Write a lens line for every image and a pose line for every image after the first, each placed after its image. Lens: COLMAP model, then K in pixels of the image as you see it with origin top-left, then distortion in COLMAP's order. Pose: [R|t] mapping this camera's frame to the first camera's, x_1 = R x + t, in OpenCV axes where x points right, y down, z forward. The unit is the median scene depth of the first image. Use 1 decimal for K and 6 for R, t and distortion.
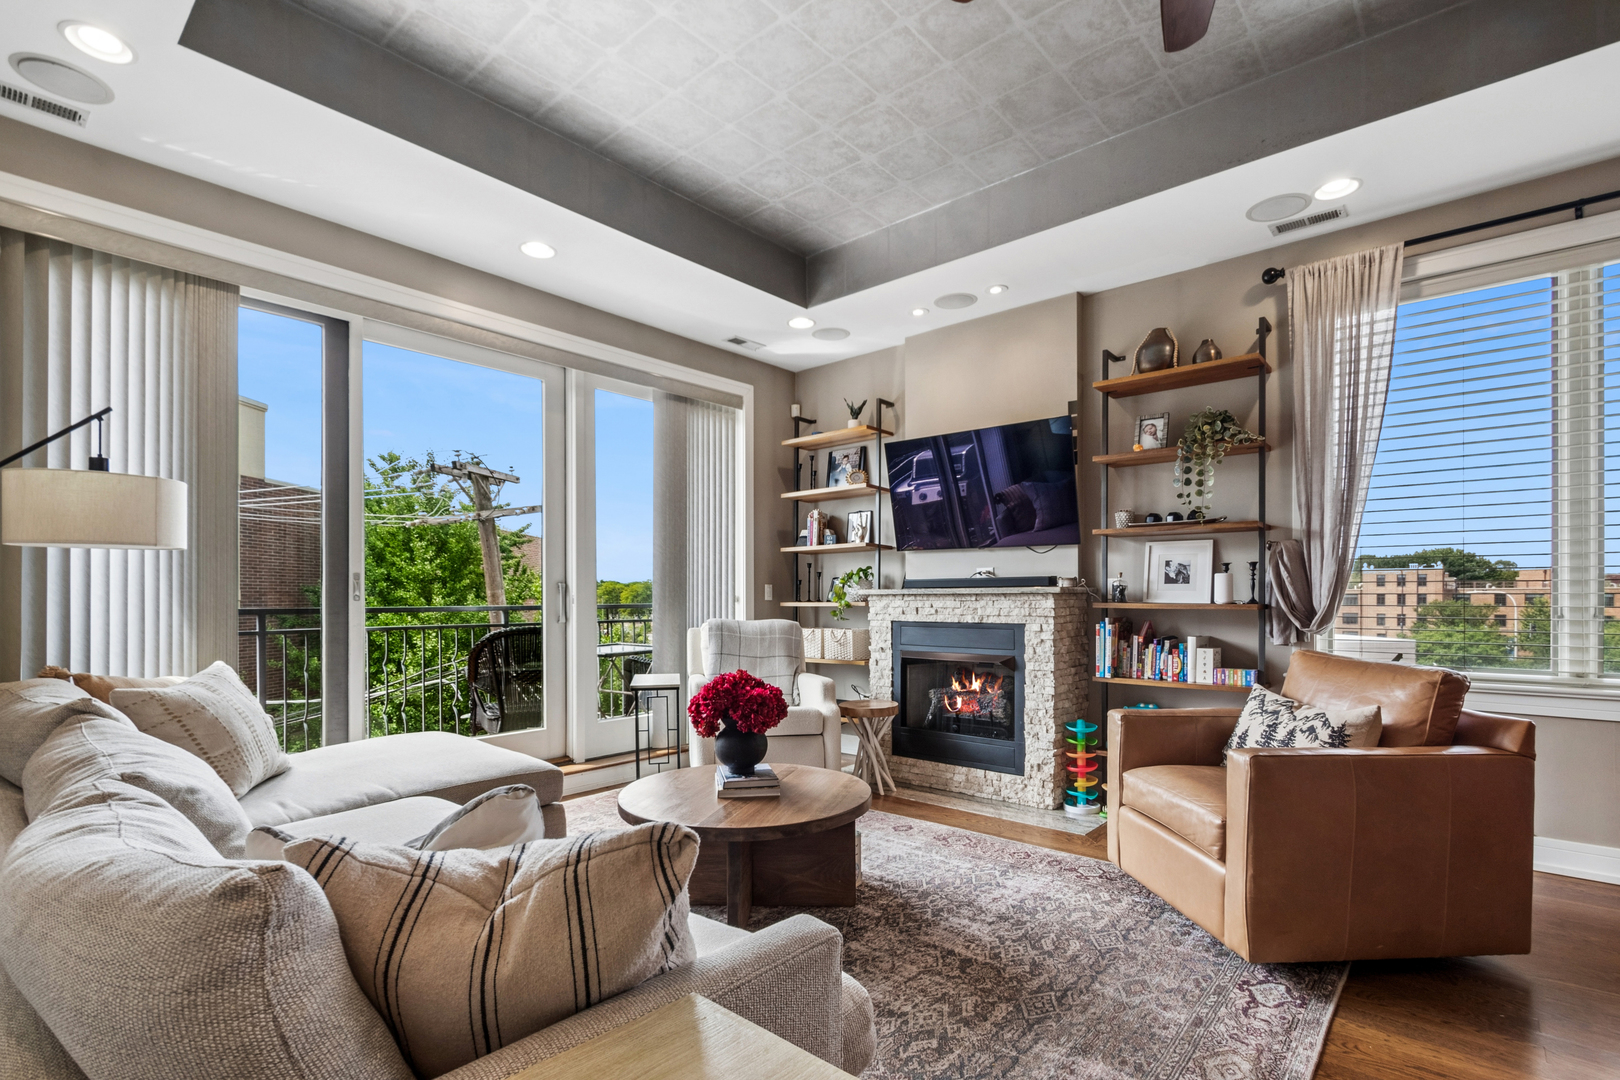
lens RADIAL K [[759.4, 0, 818.0], [0, 759.4, 601.6], [0, 0, 1]] dist [0.001300, -0.003903]
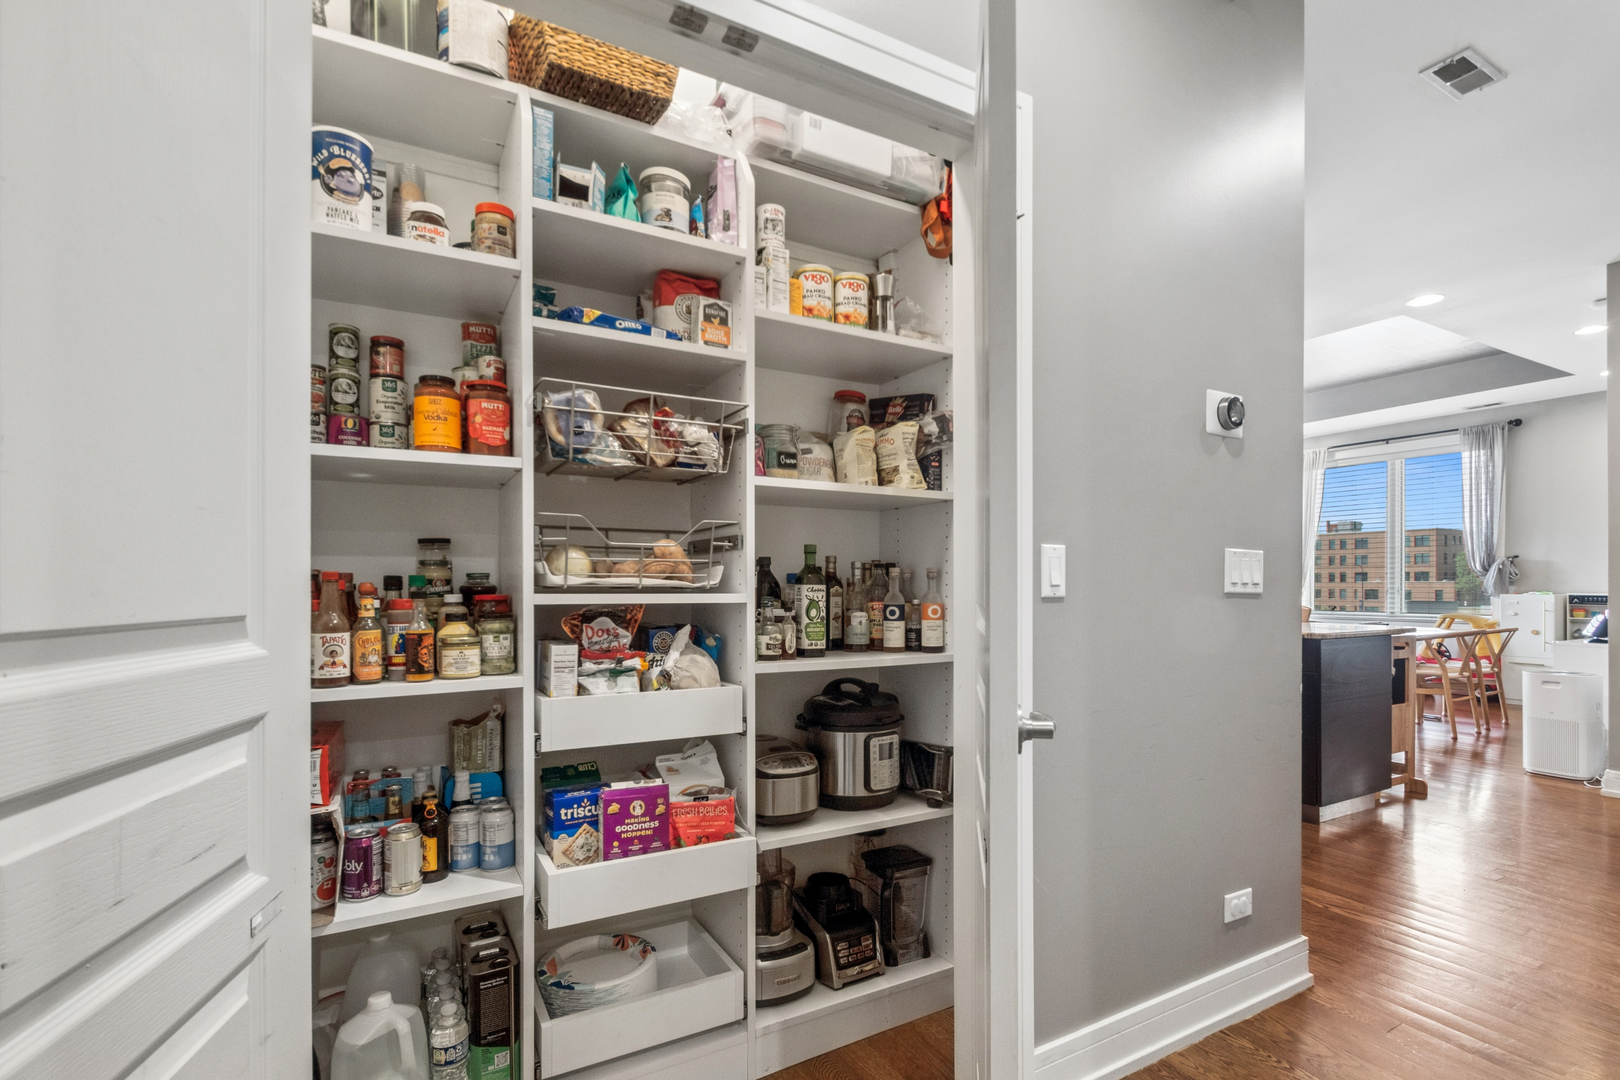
lens RADIAL K [[759.4, 0, 827.7], [0, 759.4, 590.4], [0, 0, 1]] dist [0.001300, -0.003903]
pose [[0.943952, 0.002804, -0.330070, 0.010020], [-0.002226, 0.999995, 0.002129, 0.012169], [0.330075, -0.001275, 0.943954, -1.658736]]
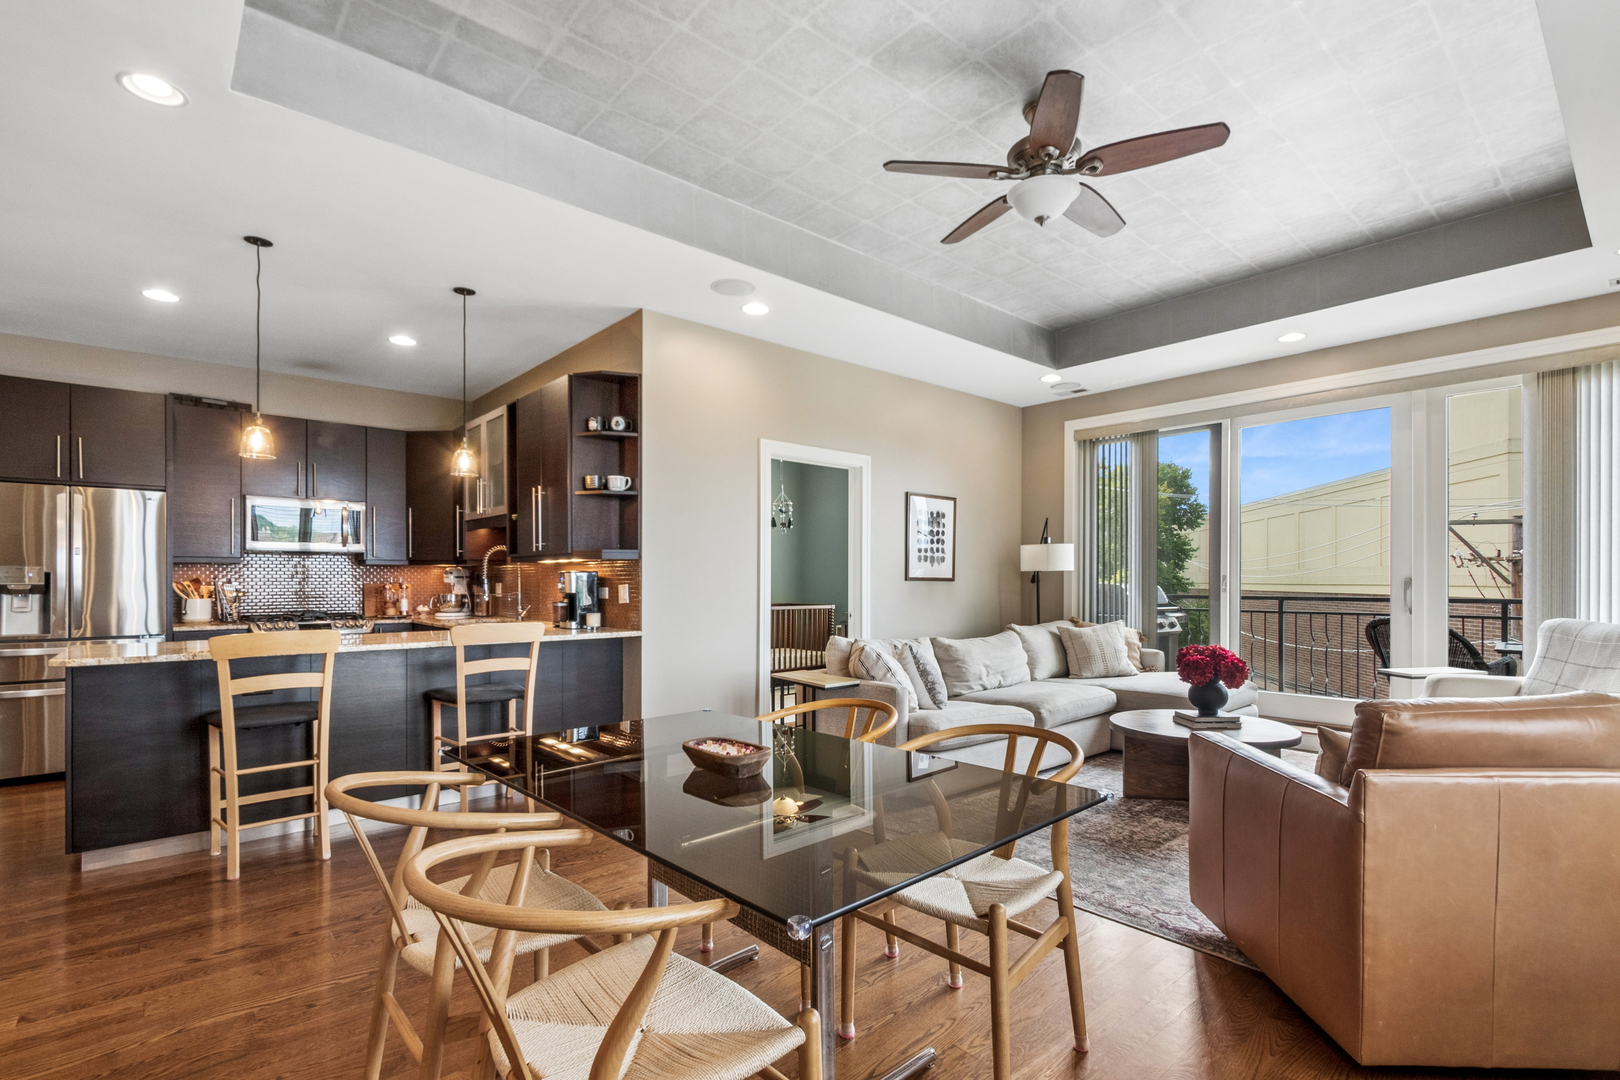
lens RADIAL K [[759.4, 0, 806.2], [0, 759.4, 582.7], [0, 0, 1]] dist [0.001300, -0.003903]
pose [[-0.138535, 0.003804, -0.990350, 1.014202], [-0.005726, 0.999973, 0.004642, -0.021298], [0.990341, 0.006314, -0.138510, 0.300589]]
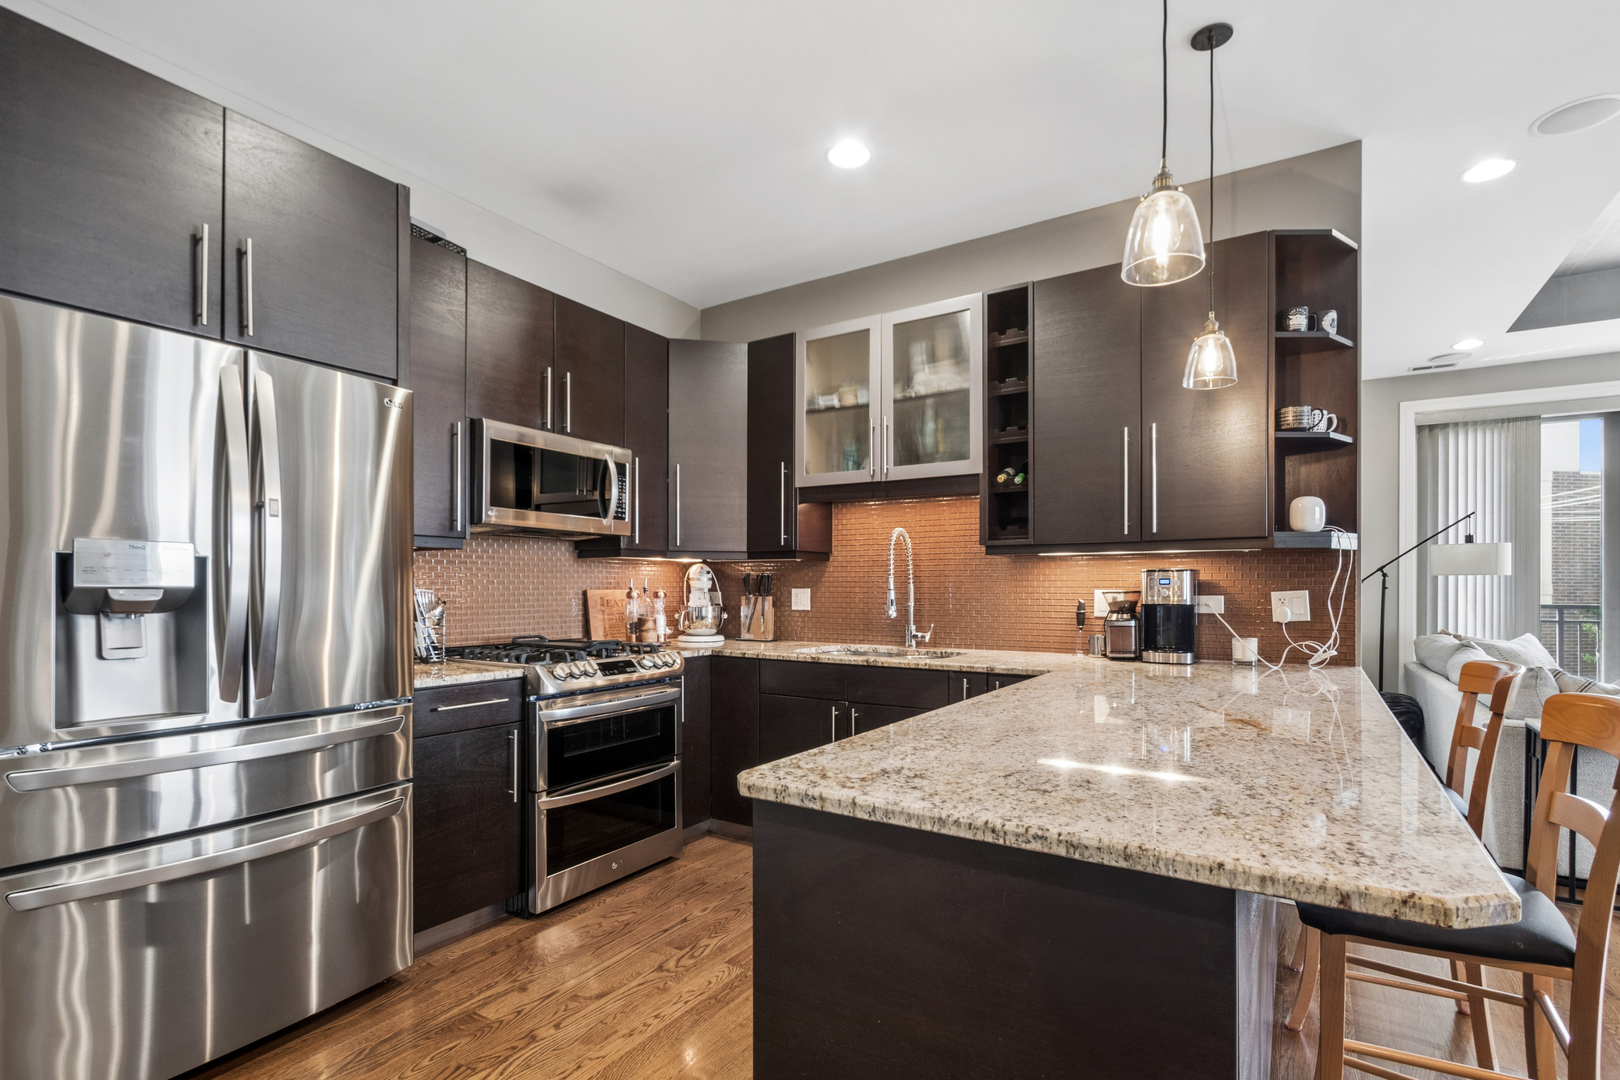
lens RADIAL K [[759.4, 0, 803.6], [0, 759.4, 586.4], [0, 0, 1]] dist [0.001300, -0.003903]
pose [[0.140341, -0.001351, -0.990102, 0.540739], [-0.009107, 0.999955, -0.002655, -0.009526], [0.990061, 0.009389, 0.140323, -0.687536]]
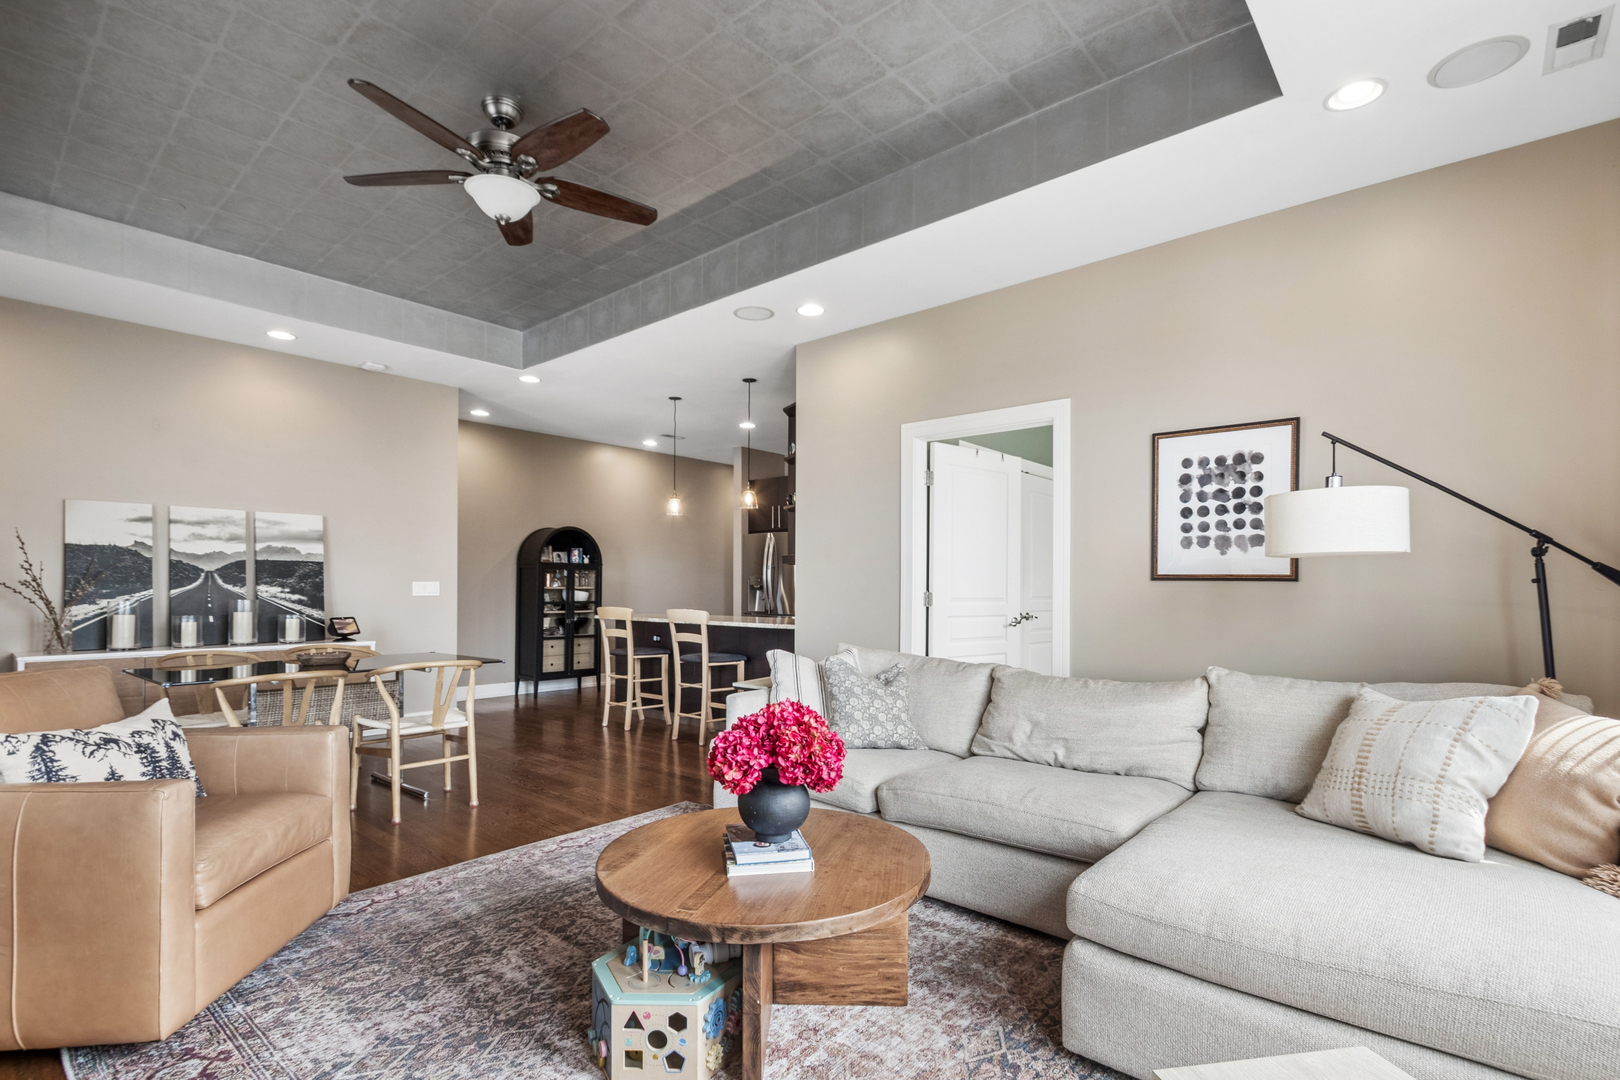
lens RADIAL K [[759.4, 0, 813.9], [0, 759.4, 588.7], [0, 0, 1]] dist [0.001300, -0.003903]
pose [[-0.999993, -0.003319, 0.001681, -0.097053], [-0.003305, 0.999960, 0.008289, -0.015931], [-0.001709, 0.008283, -0.999964, 1.201810]]
